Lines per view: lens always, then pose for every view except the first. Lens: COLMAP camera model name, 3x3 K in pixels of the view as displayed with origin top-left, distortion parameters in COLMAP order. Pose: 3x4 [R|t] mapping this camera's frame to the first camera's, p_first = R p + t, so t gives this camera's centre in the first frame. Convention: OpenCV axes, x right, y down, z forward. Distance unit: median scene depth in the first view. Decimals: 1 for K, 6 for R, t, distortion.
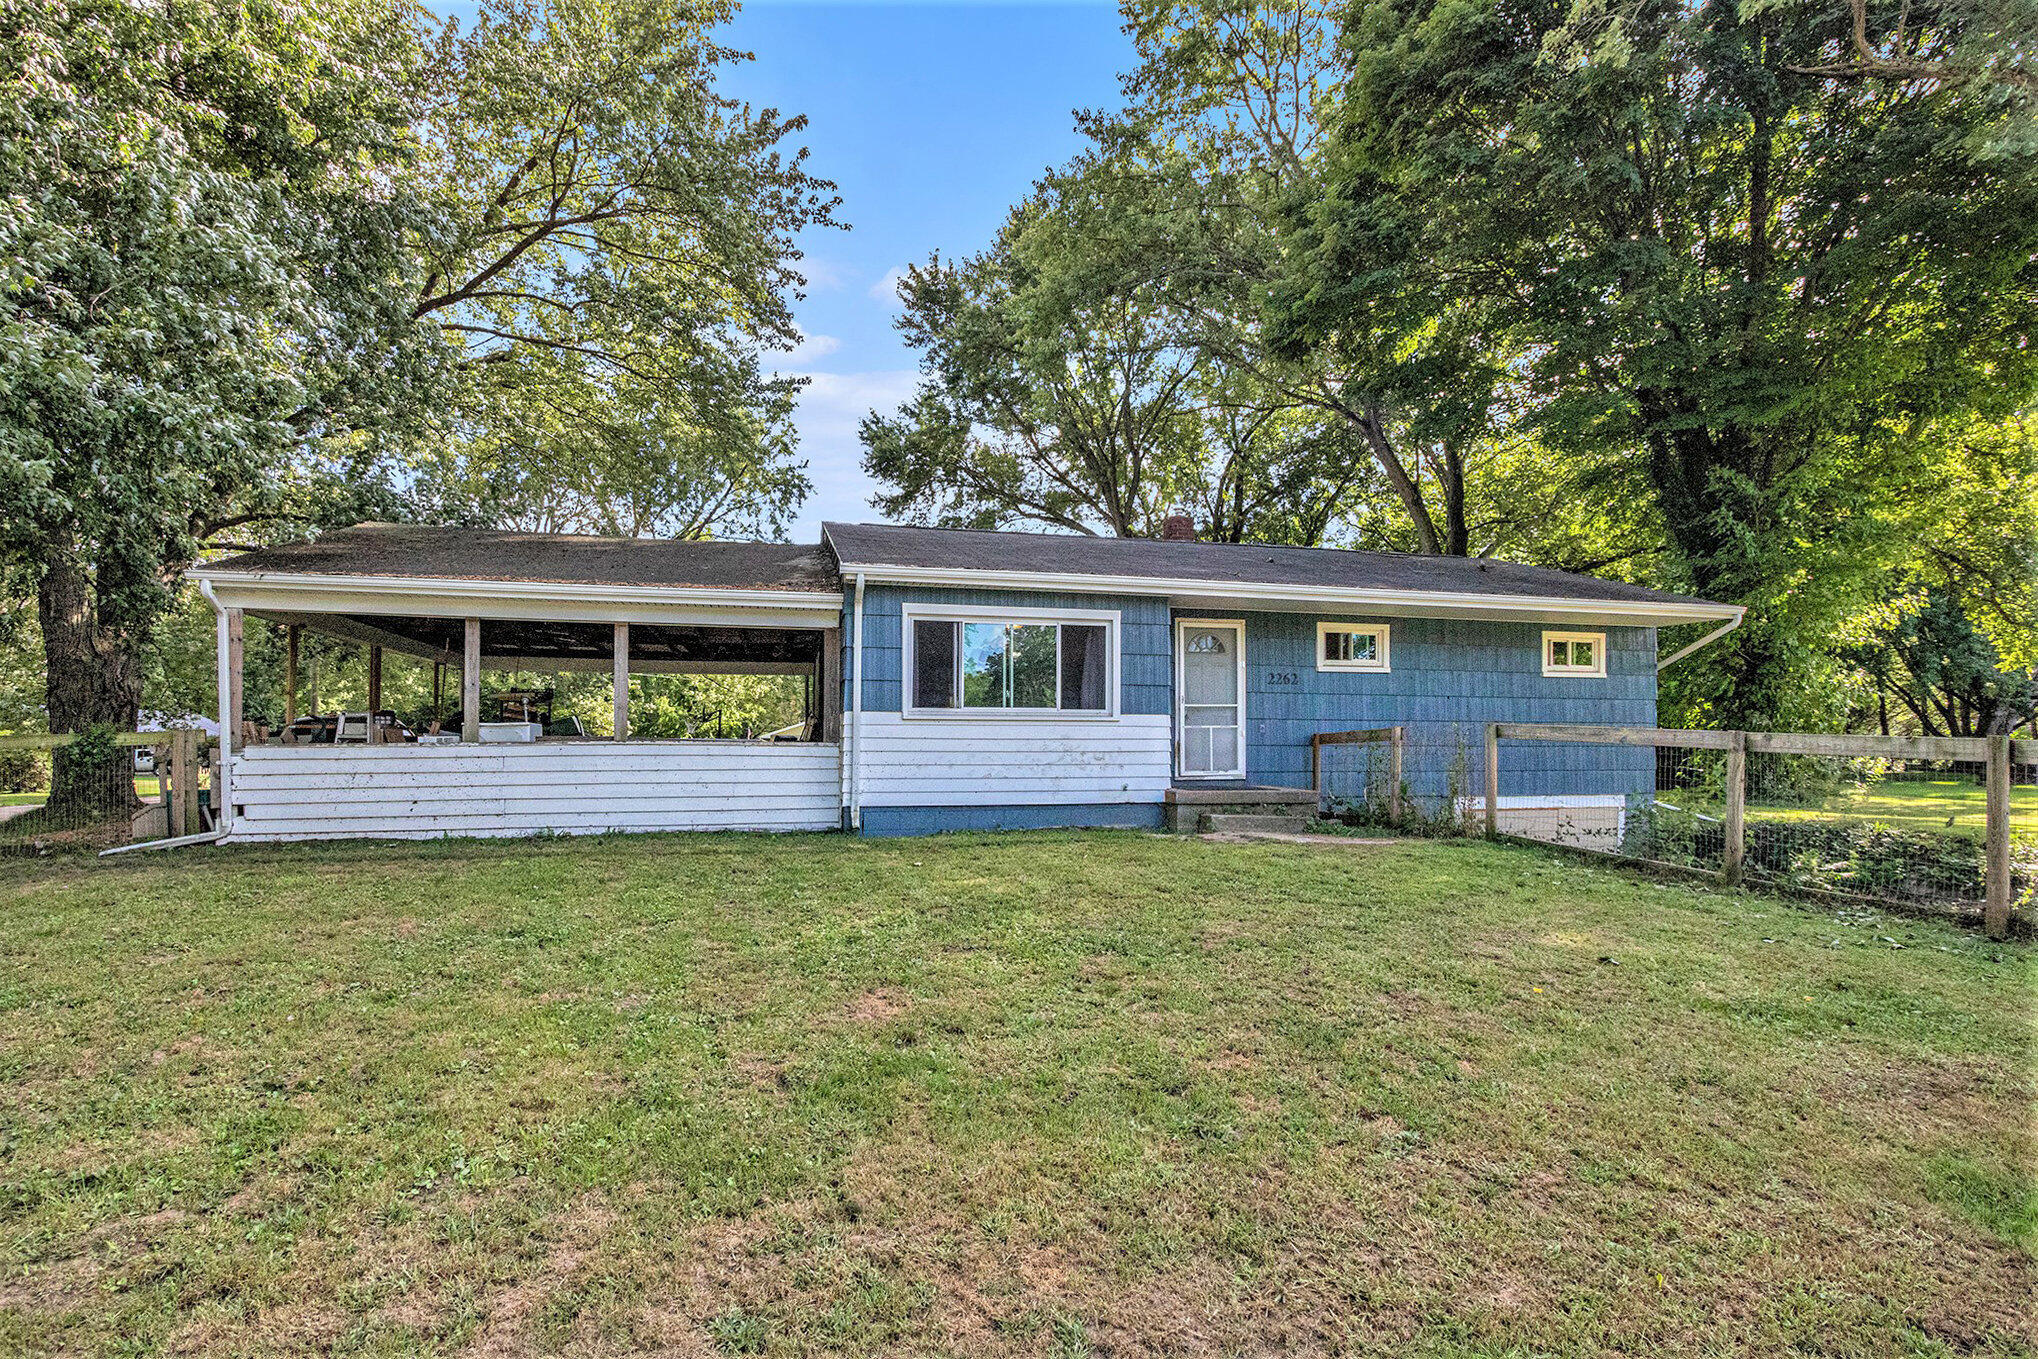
lens RADIAL K [[2847.8, 0, 1019.0], [0, 2847.8, 679.5], [0, 0, 1]] dist [-0.025954, -0.018958]
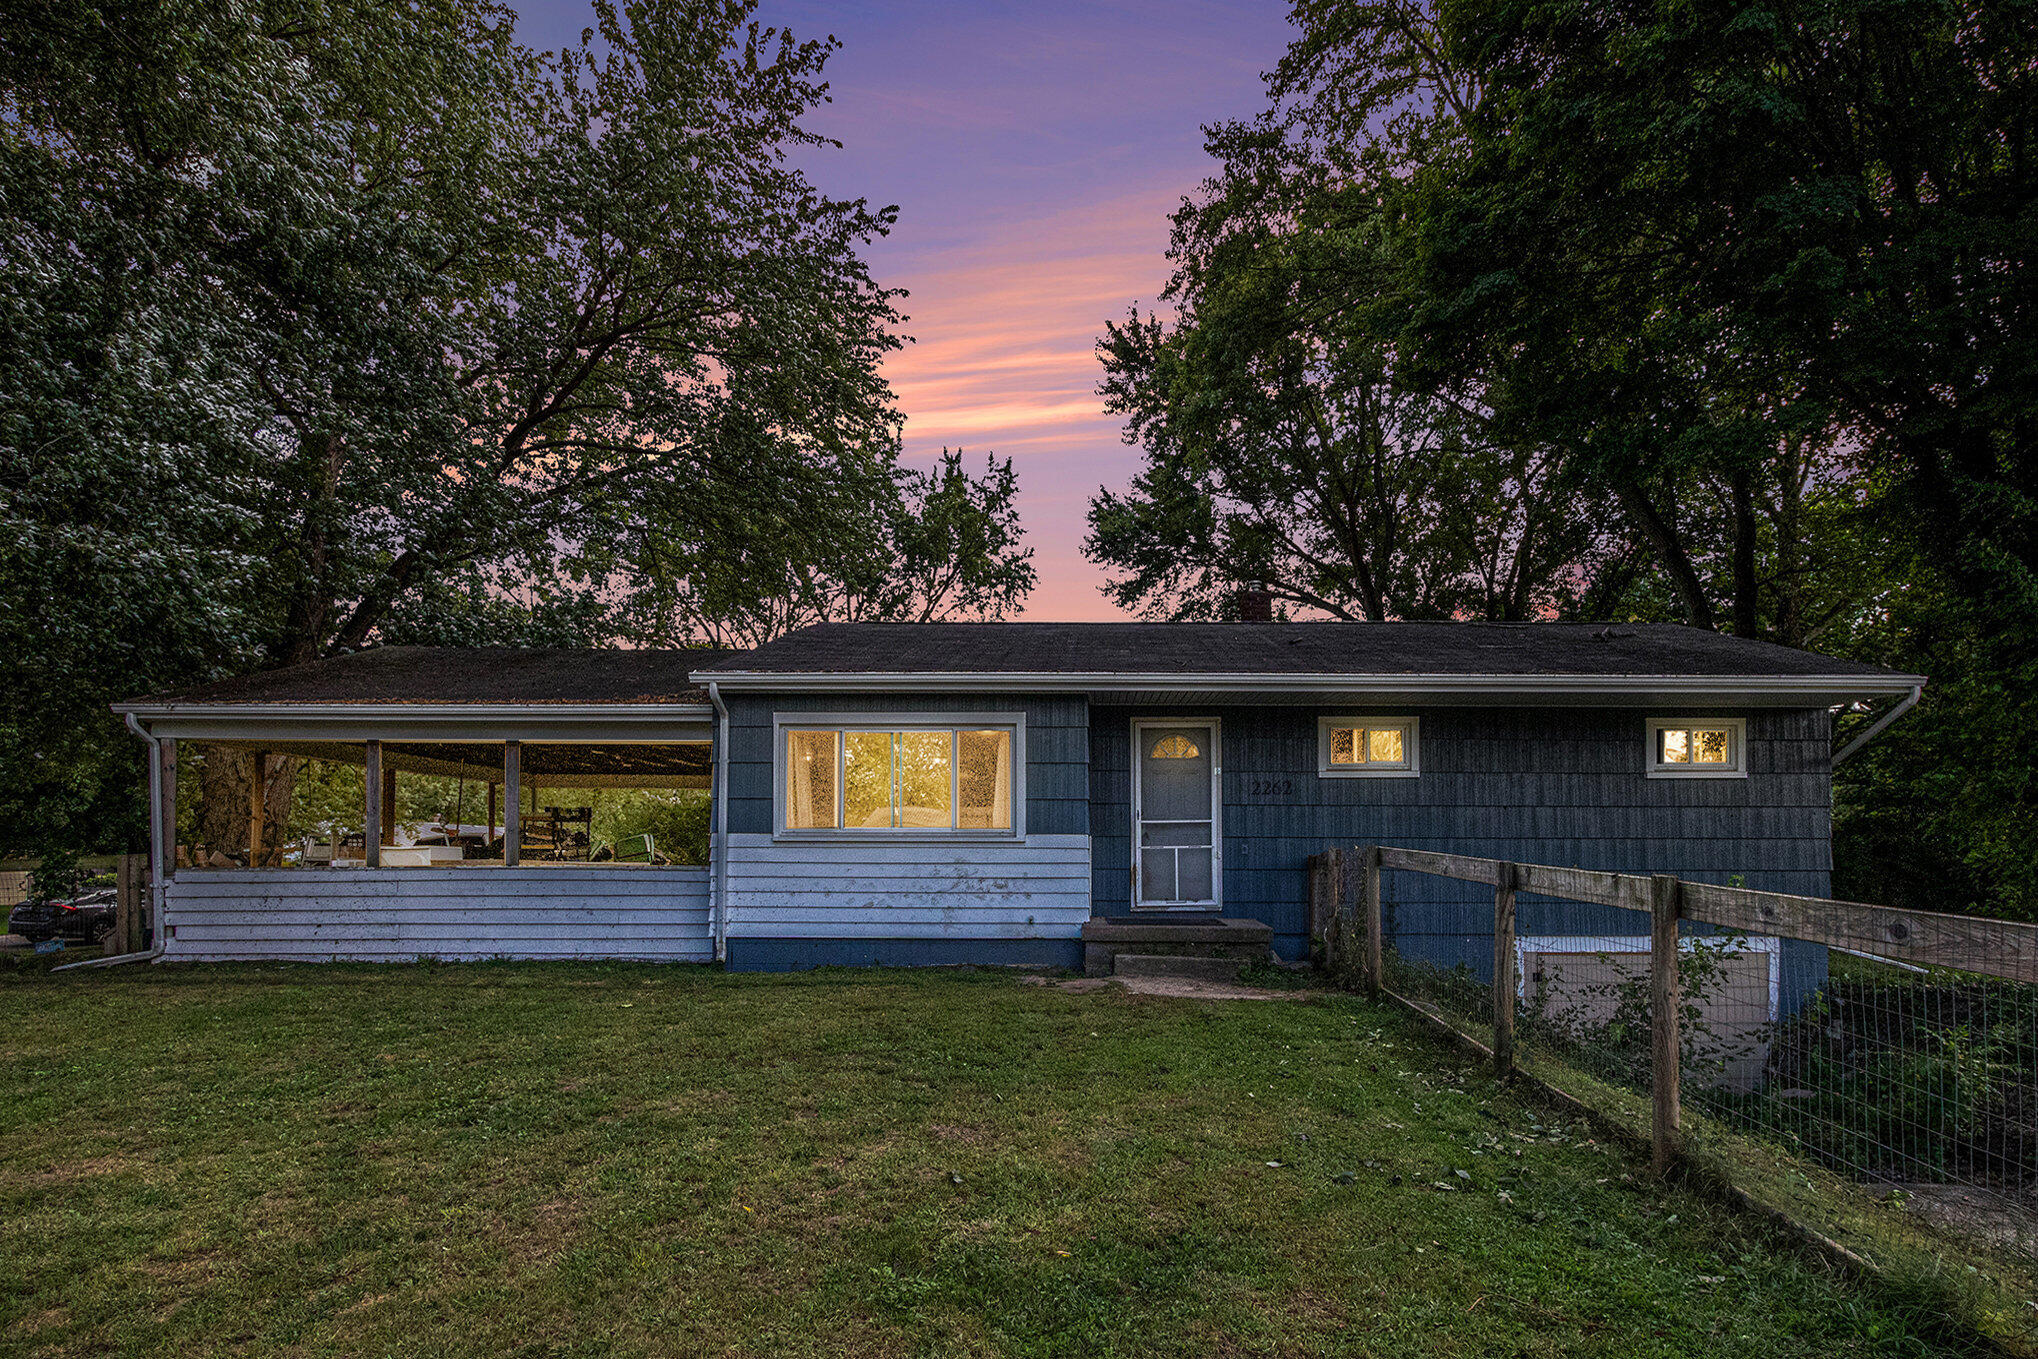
lens RADIAL K [[2847.8, 0, 1019.0], [0, 2847.8, 679.5], [0, 0, 1]] dist [-0.025954, -0.018958]
pose [[0.795516, -0.033956, -0.604980, 0.532145], [0.017344, 0.999296, -0.033282, -0.005475], [0.605684, 0.015983, 0.795544, 0.310554]]
